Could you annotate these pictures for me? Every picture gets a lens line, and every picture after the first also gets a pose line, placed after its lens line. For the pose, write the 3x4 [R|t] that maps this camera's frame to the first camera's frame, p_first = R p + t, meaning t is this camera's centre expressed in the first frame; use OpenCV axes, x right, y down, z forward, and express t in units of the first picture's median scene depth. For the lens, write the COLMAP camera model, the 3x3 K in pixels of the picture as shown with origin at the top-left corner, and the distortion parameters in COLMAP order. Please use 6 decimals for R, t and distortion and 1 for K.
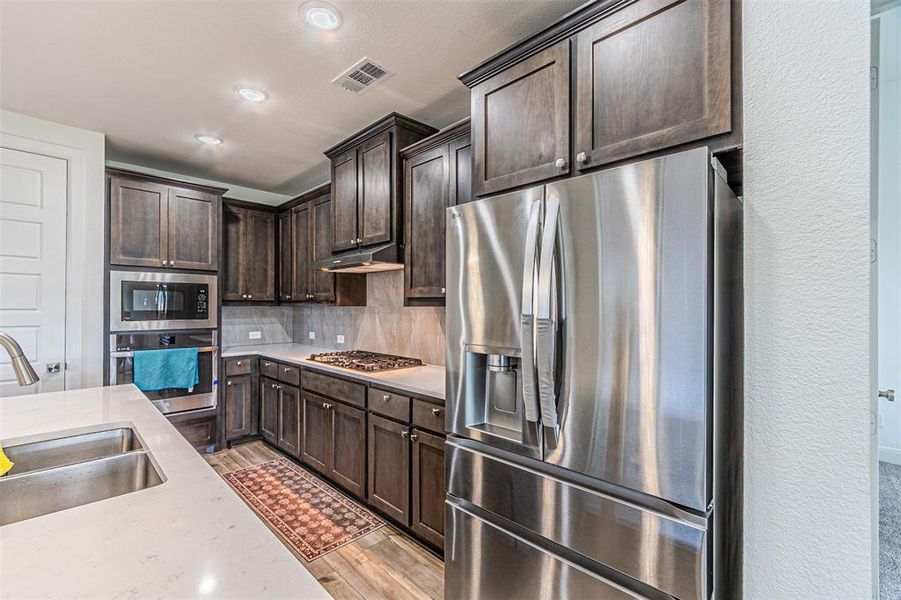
lens RADIAL K [[398.0, 0, 426.9], [0, 398.0, 303.9], [0, 0, 1]] dist [0.001351, 0.000570]
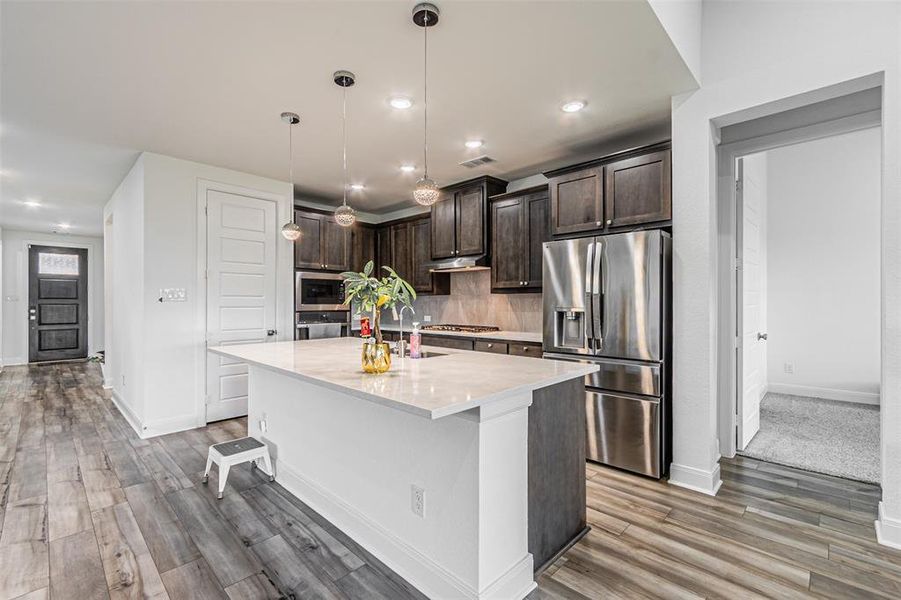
lens RADIAL K [[398.0, 0, 432.1], [0, 398.0, 301.7], [0, 0, 1]] dist [0.001351, 0.000570]
pose [[0.999714, -0.004282, 0.023548, -0.308399], [0.004163, 0.999978, 0.005089, 0.028198], [-0.023570, -0.004990, 0.999710, -0.565846]]
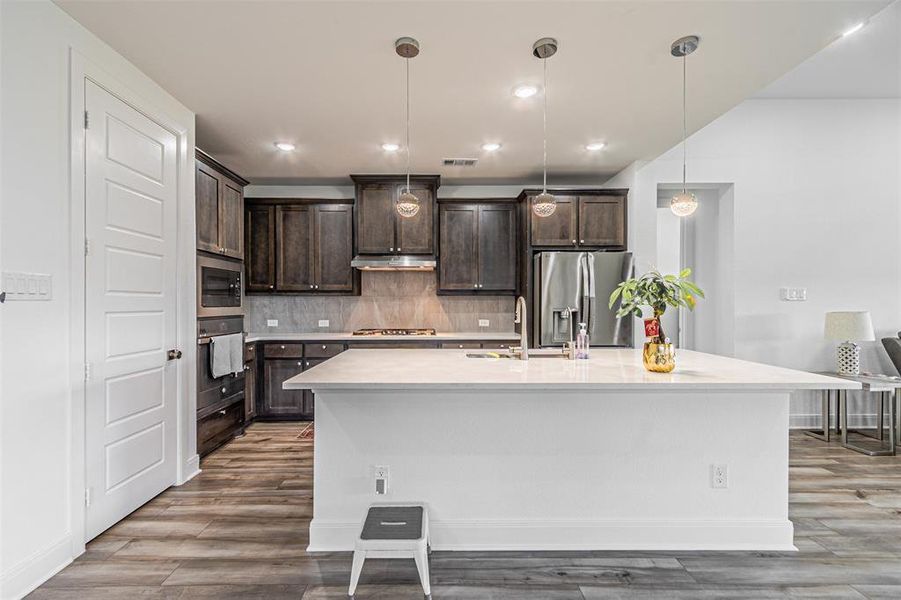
lens RADIAL K [[398.0, 0, 437.2], [0, 398.0, 306.7], [0, 0, 1]] dist [0.001351, 0.000570]
pose [[0.684958, -0.008773, 0.728530, -1.131591], [-0.001588, 0.999907, 0.013534, 0.028964], [-0.728581, -0.010427, 0.684880, -0.093141]]
